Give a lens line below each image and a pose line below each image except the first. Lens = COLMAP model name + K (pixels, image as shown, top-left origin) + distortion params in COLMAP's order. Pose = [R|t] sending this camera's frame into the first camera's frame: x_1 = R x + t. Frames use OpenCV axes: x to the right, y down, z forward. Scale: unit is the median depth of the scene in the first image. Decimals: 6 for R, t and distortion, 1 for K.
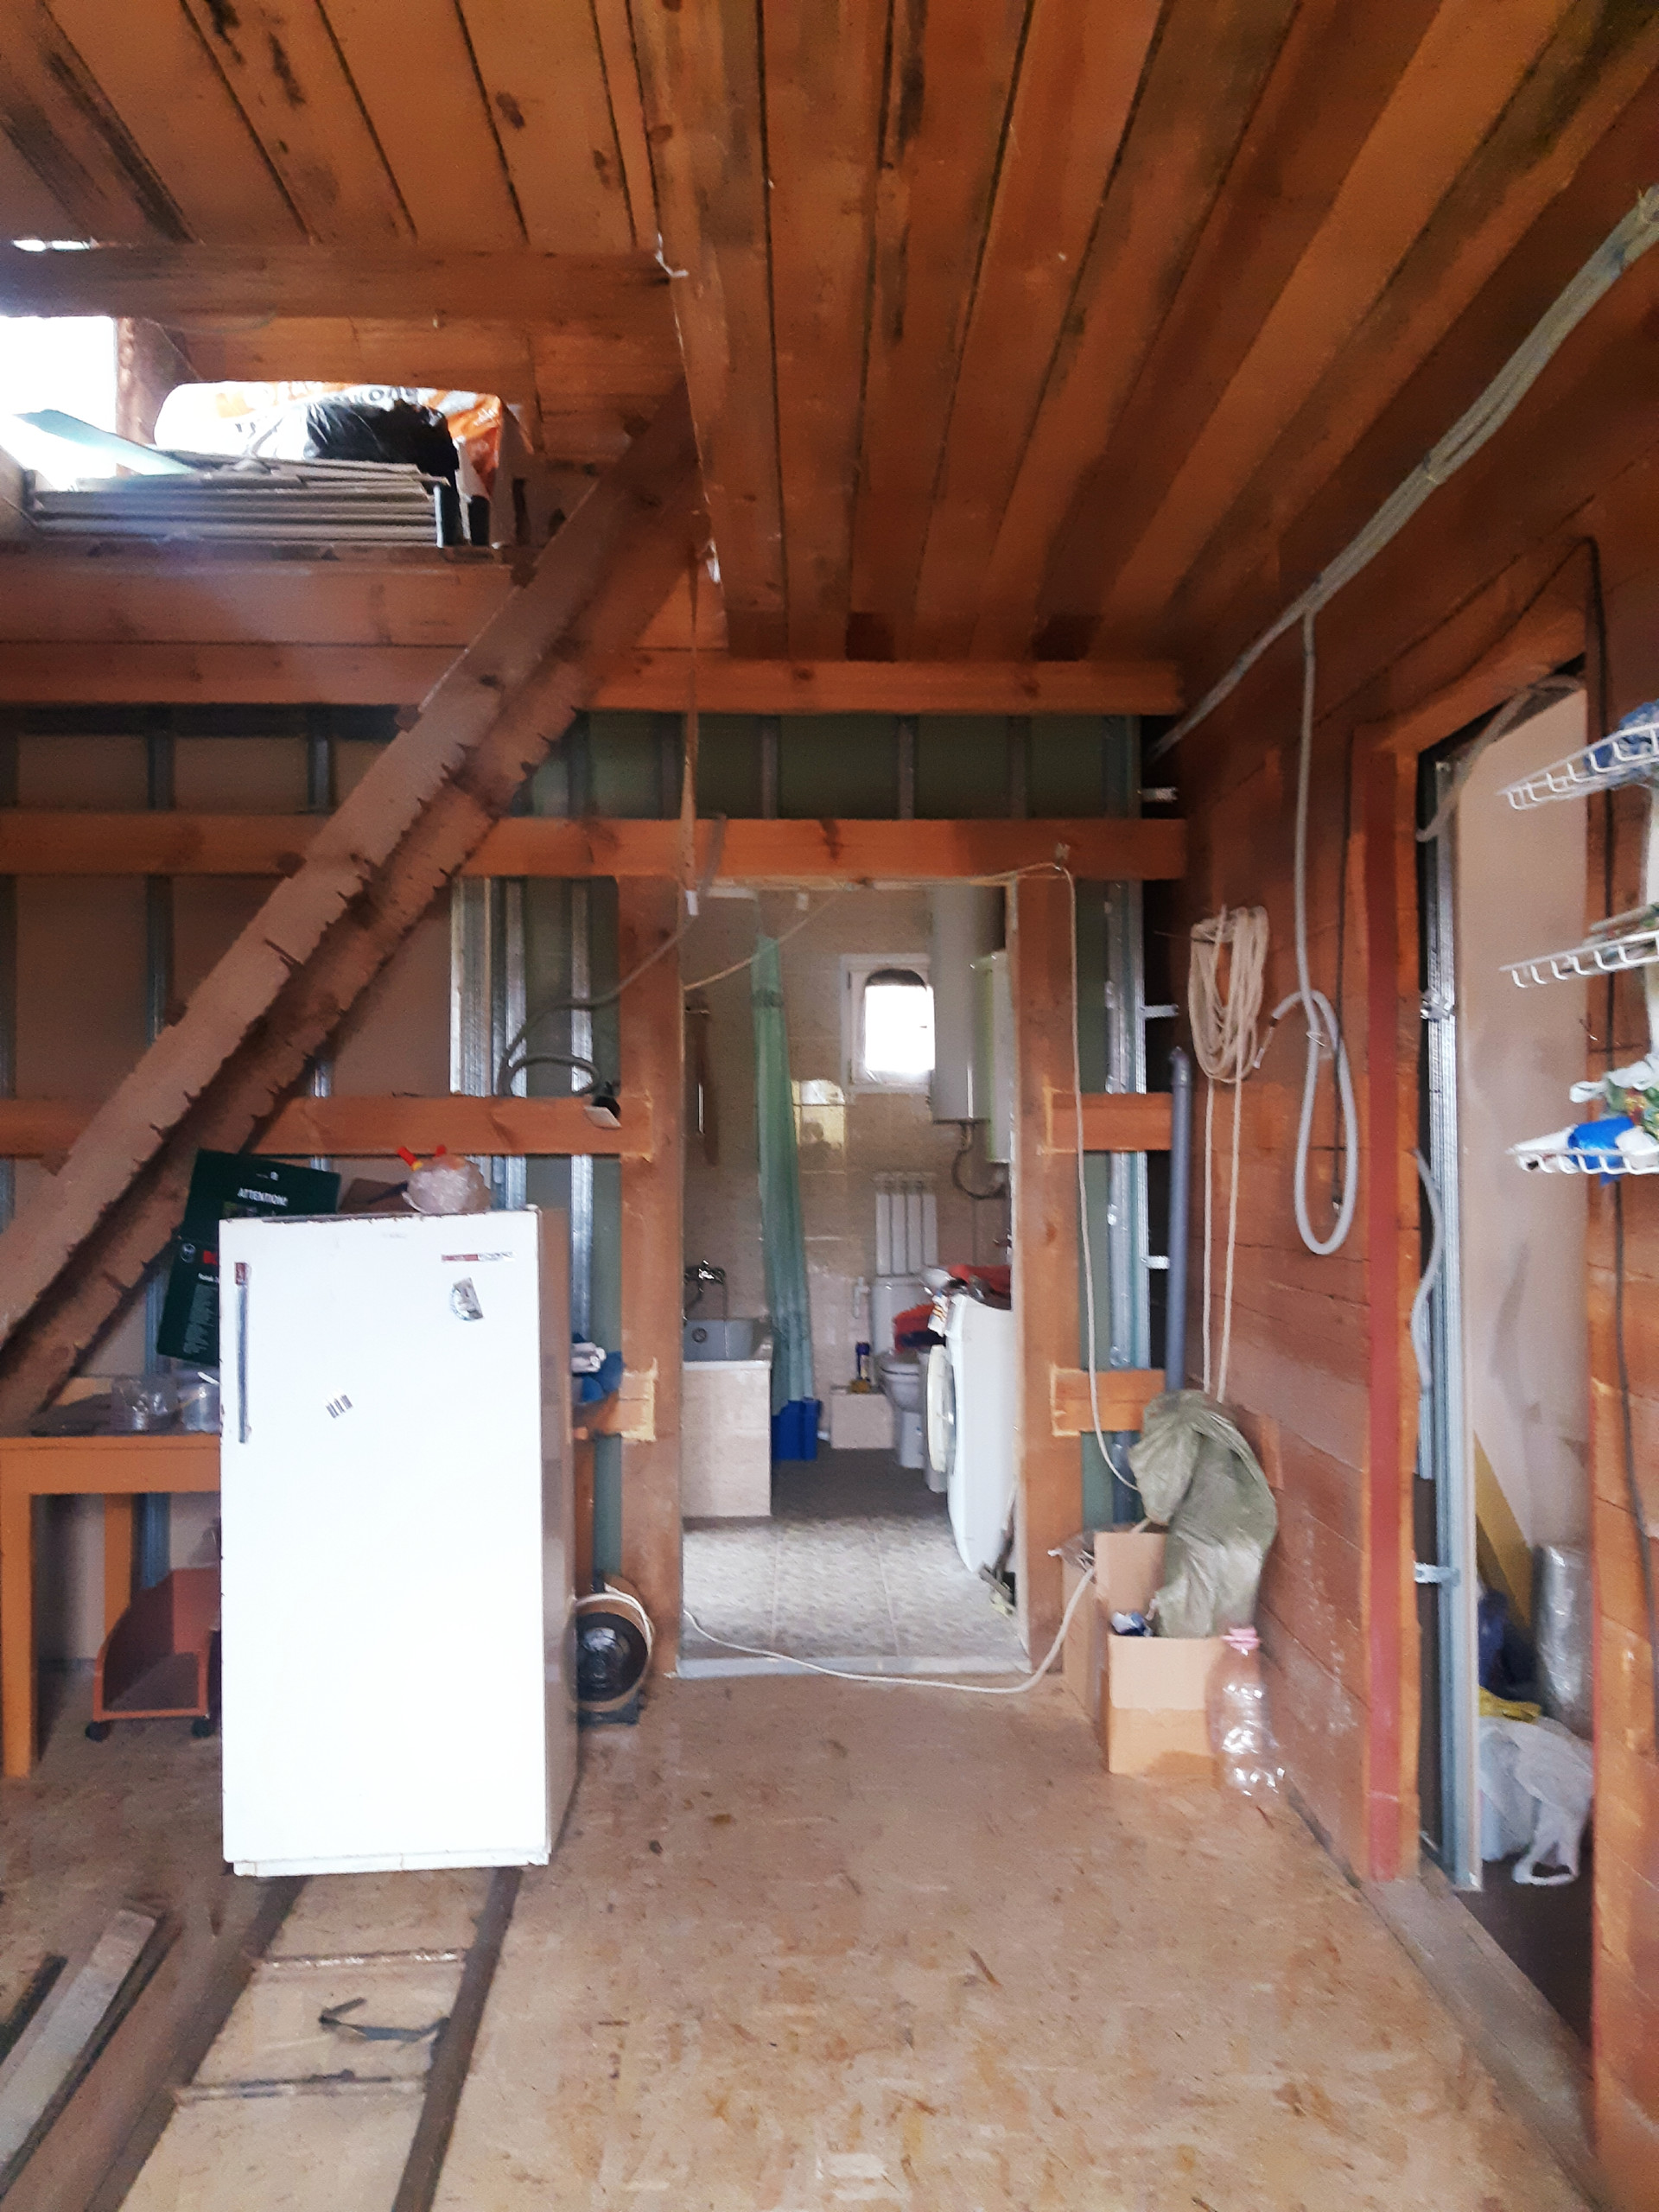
lens RADIAL K [[1662.3, 0, 829.5], [0, 1662.3, 1106.0], [0, 0, 1]] dist [0.006156, -0.000158]
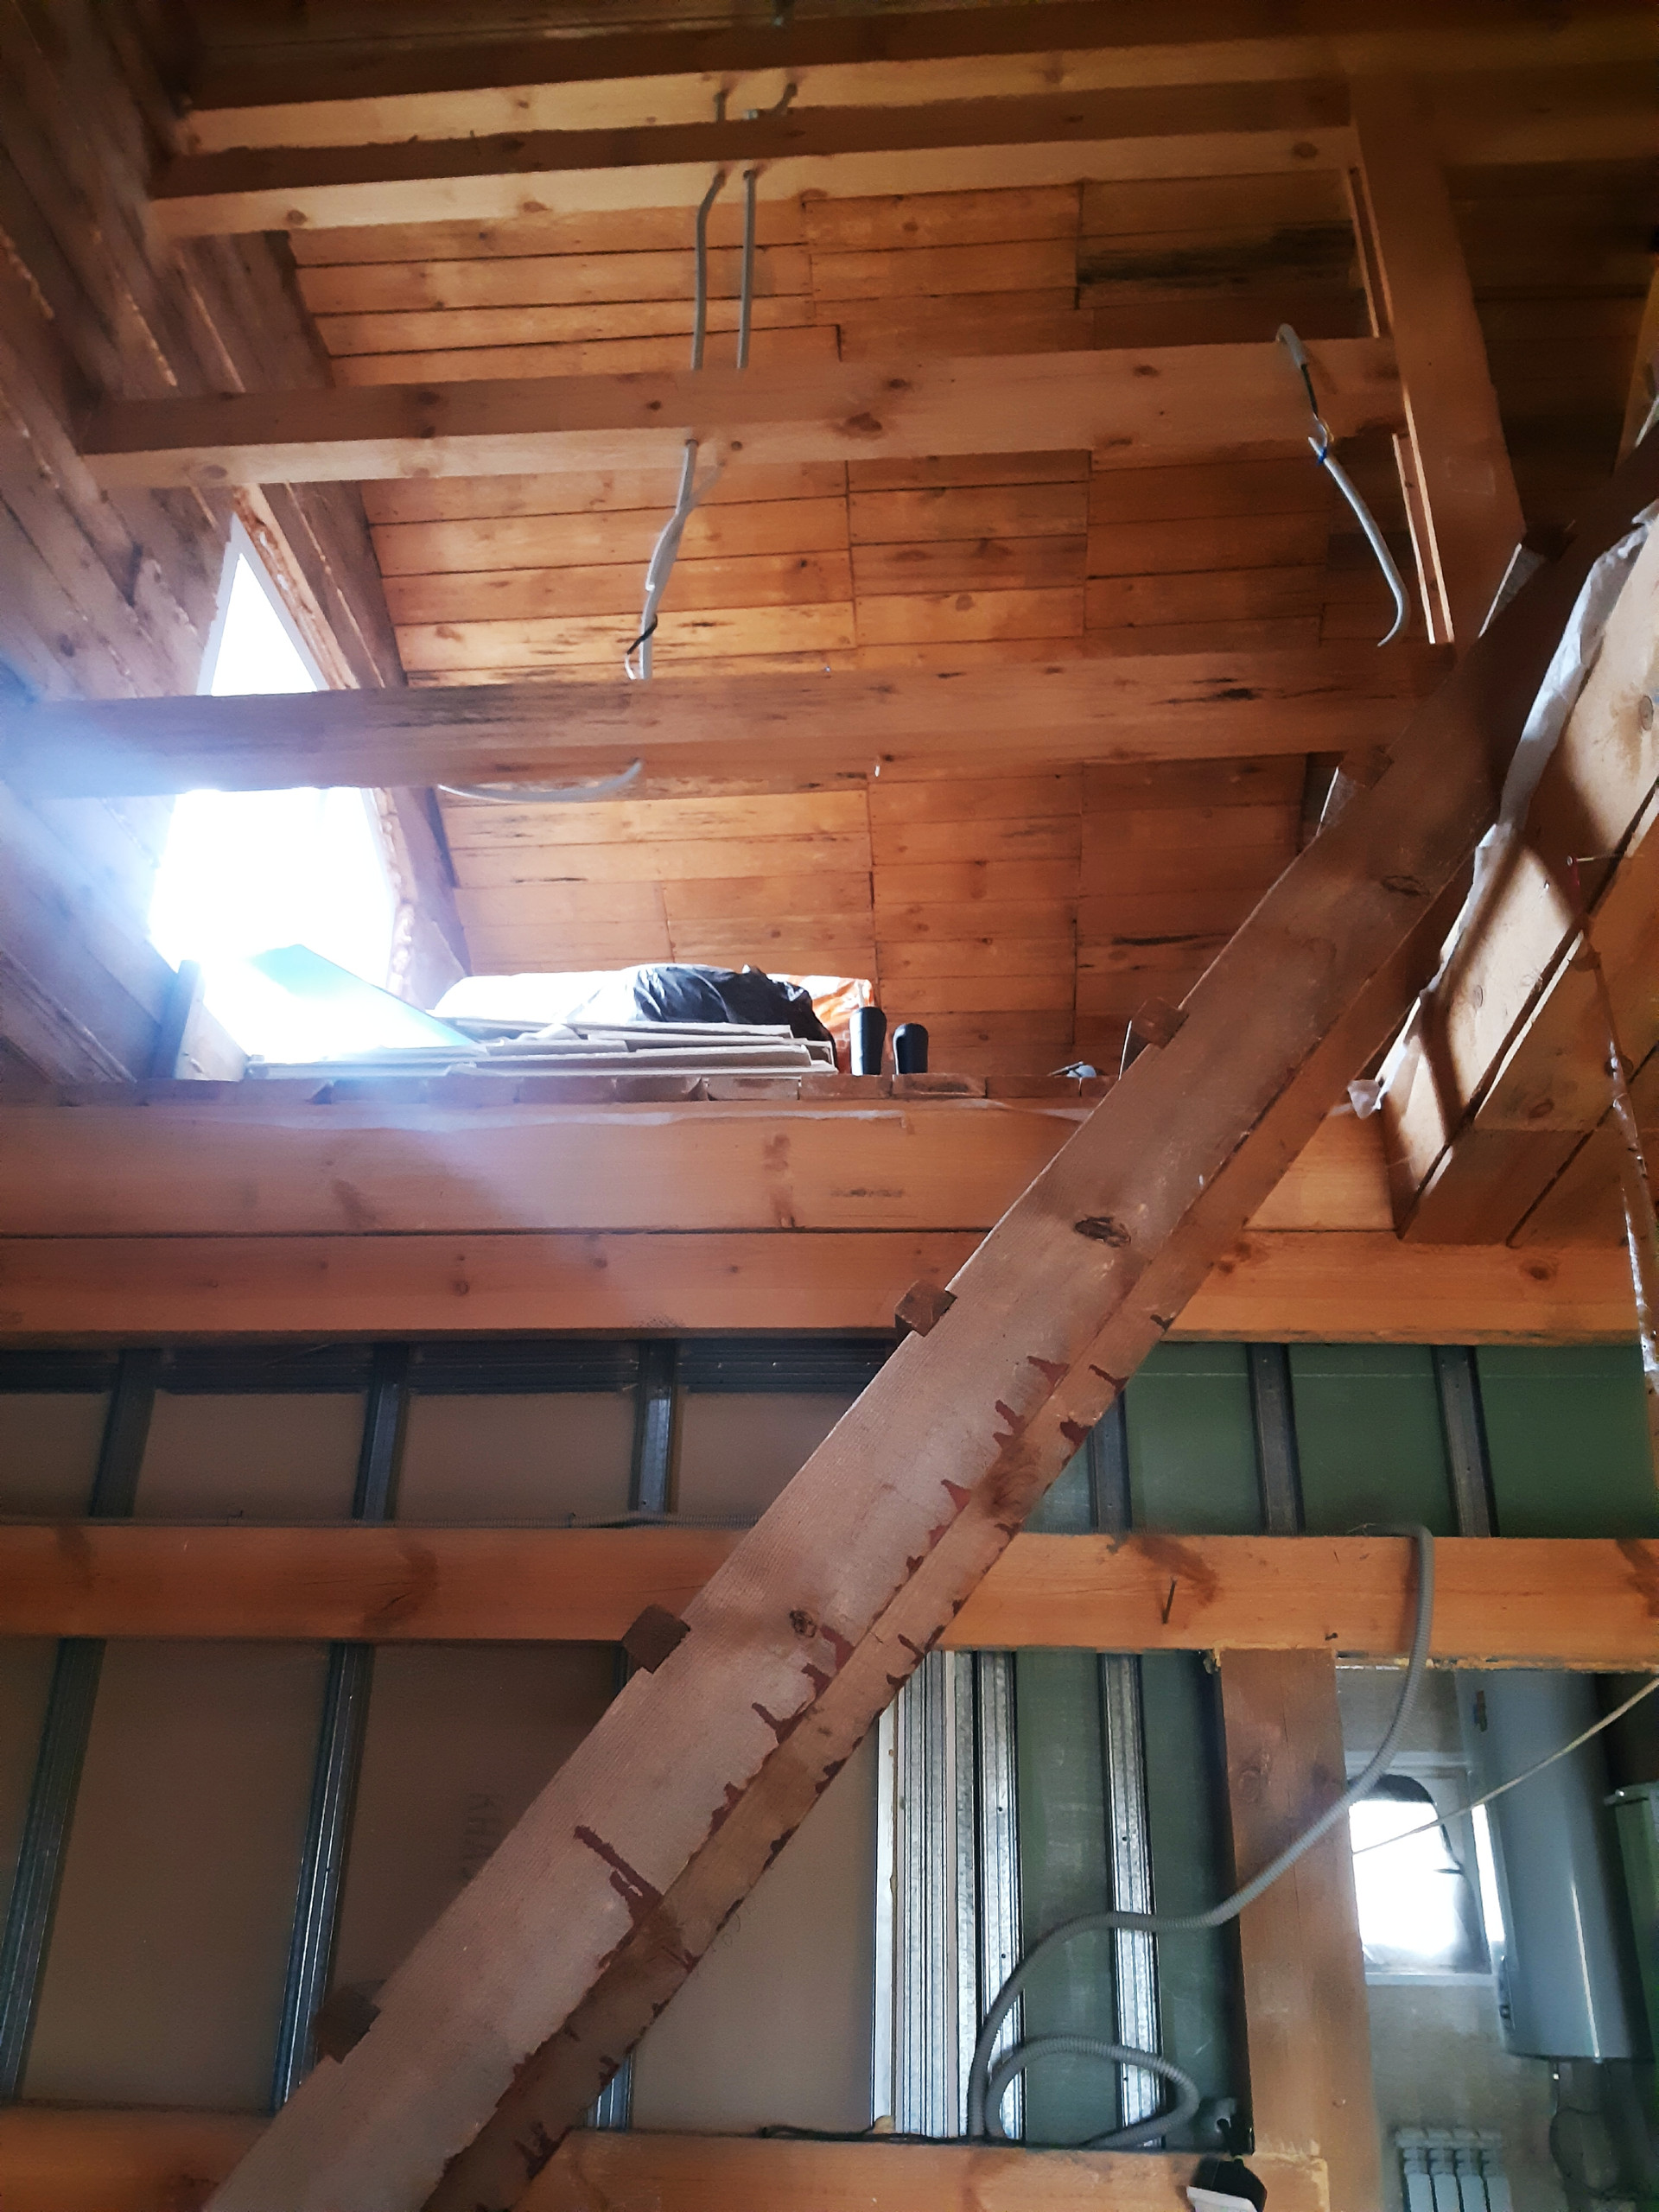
lens RADIAL K [[1662.3, 0, 829.5], [0, 1662.3, 1106.0], [0, 0, 1]] dist [0.006156, -0.000158]
pose [[0.993856, -0.027495, -0.107214, -0.160385], [-0.019999, 0.908099, -0.418277, -0.063996], [0.108861, 0.417851, 0.901970, 0.393775]]
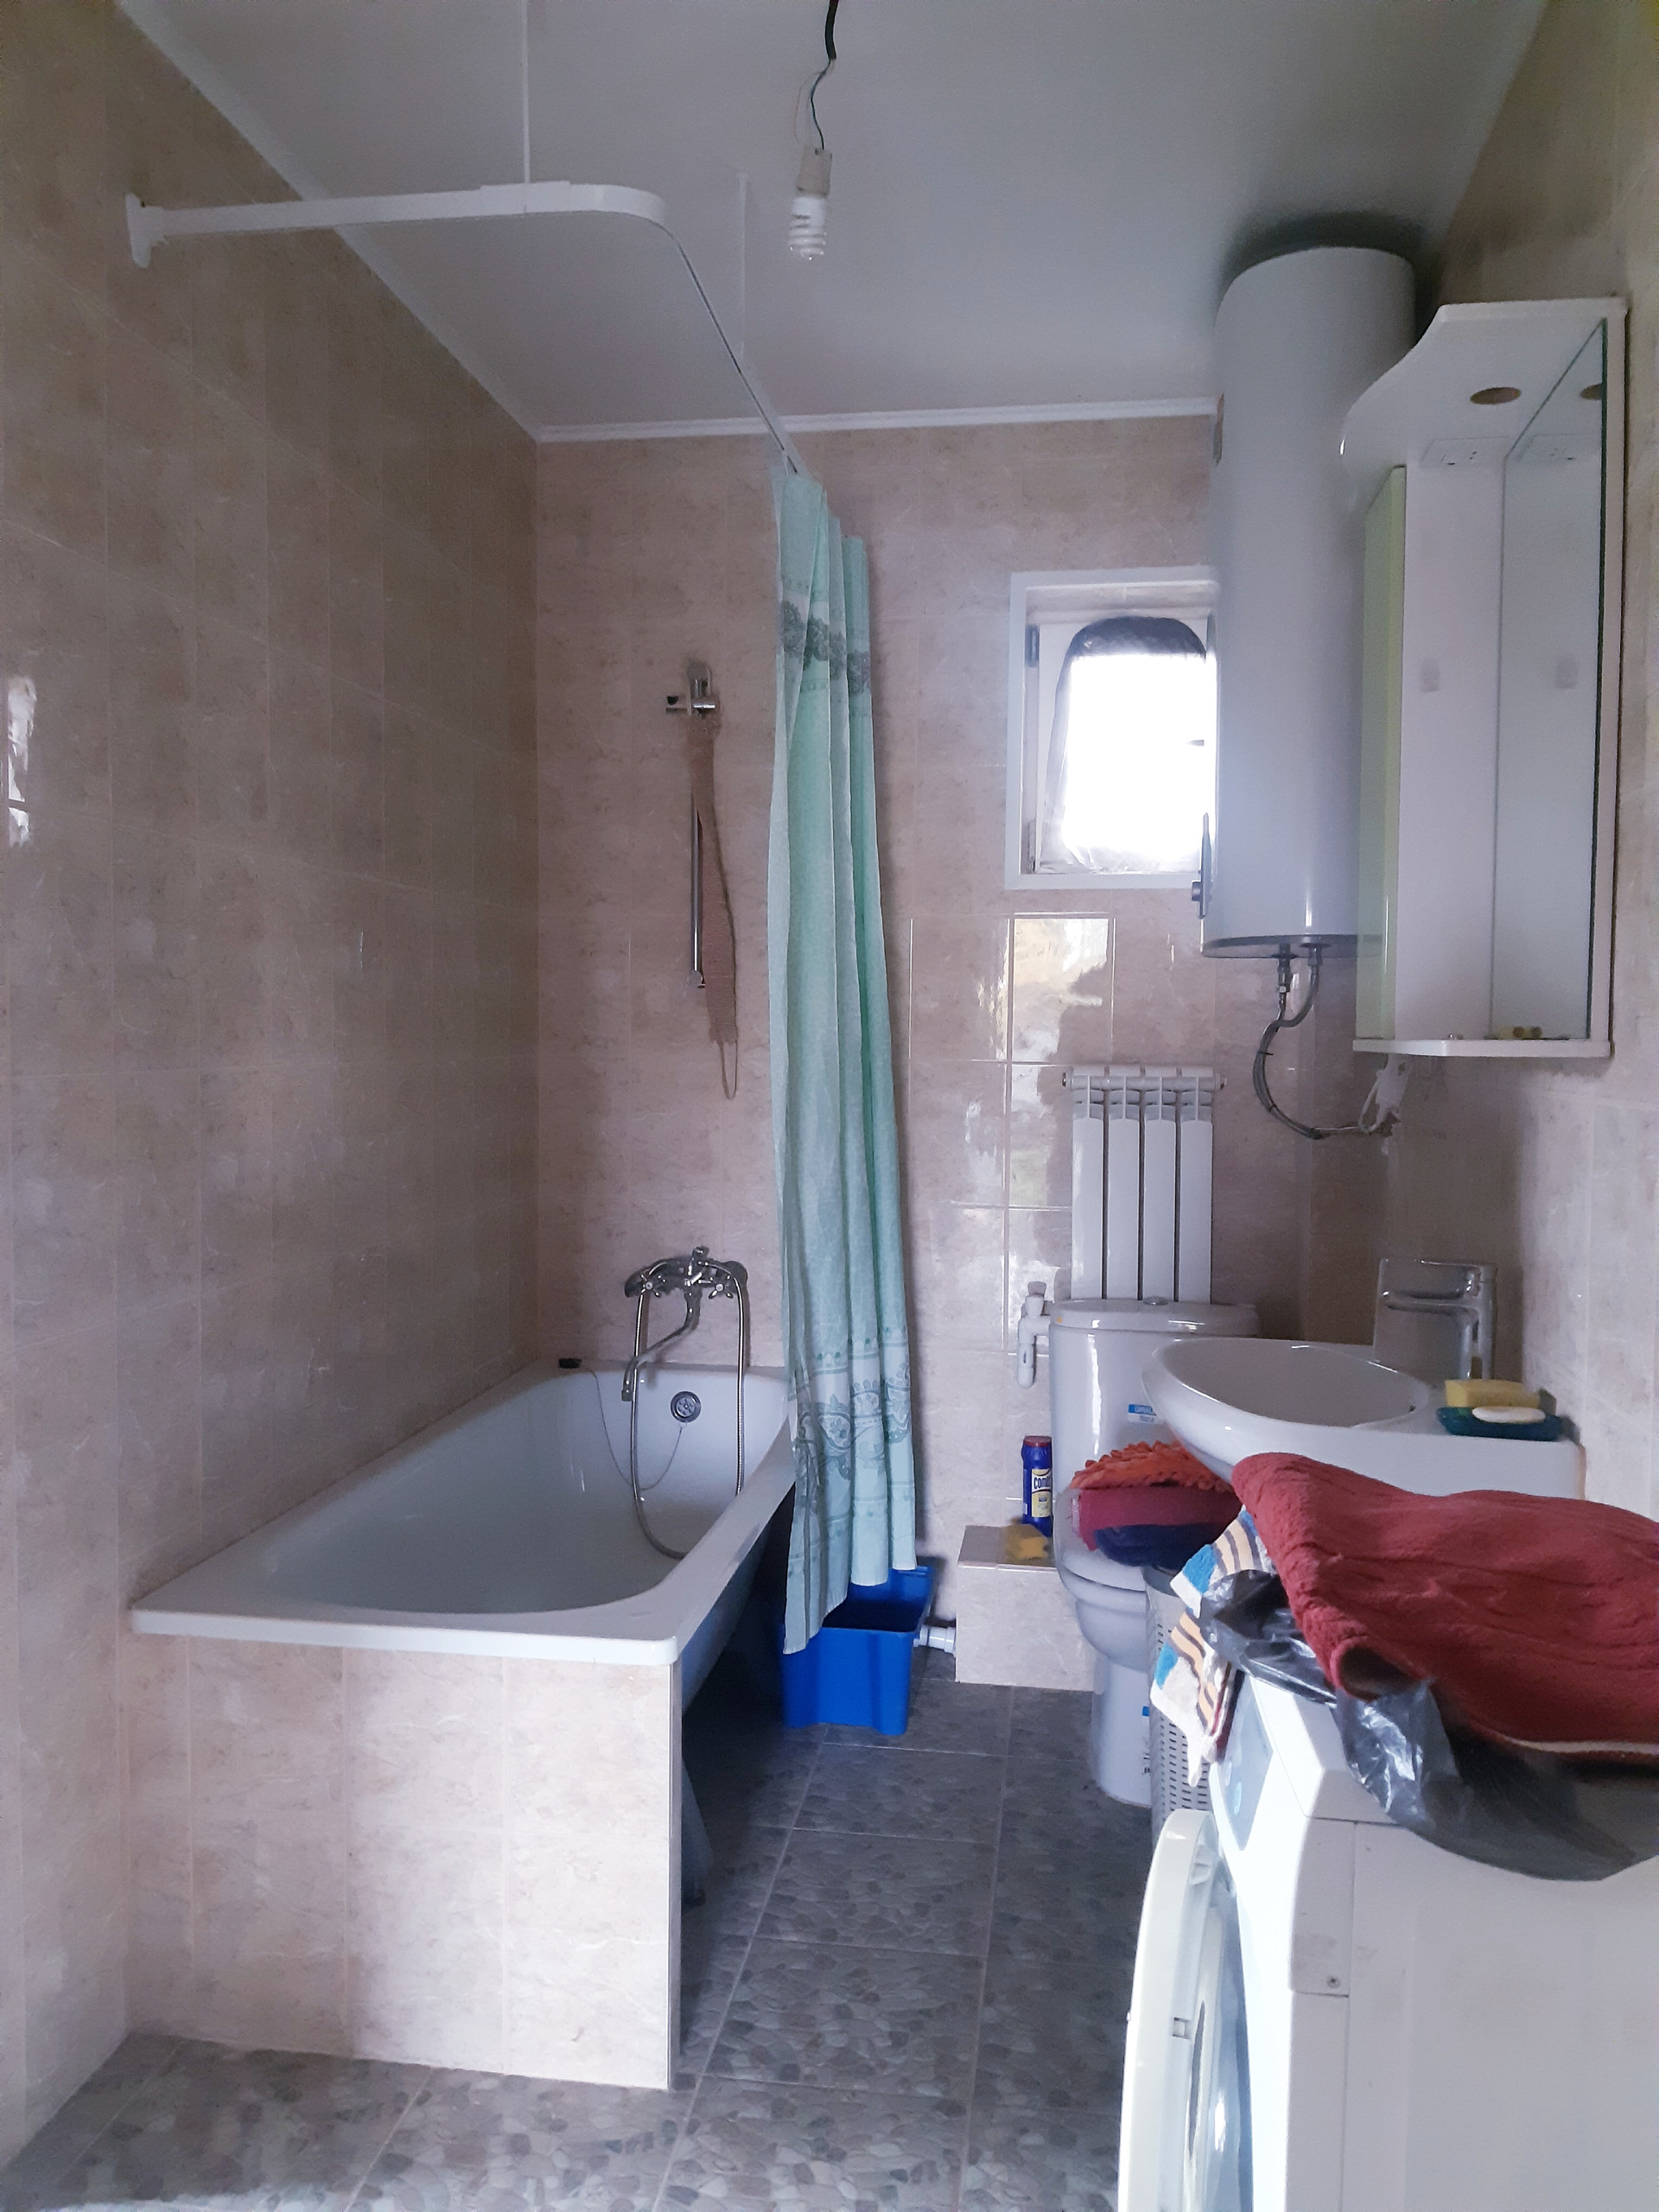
lens RADIAL K [[1662.3, 0, 829.5], [0, 1662.3, 1106.0], [0, 0, 1]] dist [0.006156, -0.000158]
pose [[0.985199, 0.027963, -0.169119, 0.058595], [-0.014827, 0.996808, 0.078441, 0.024123], [0.170772, -0.074773, 0.982469, 0.829886]]
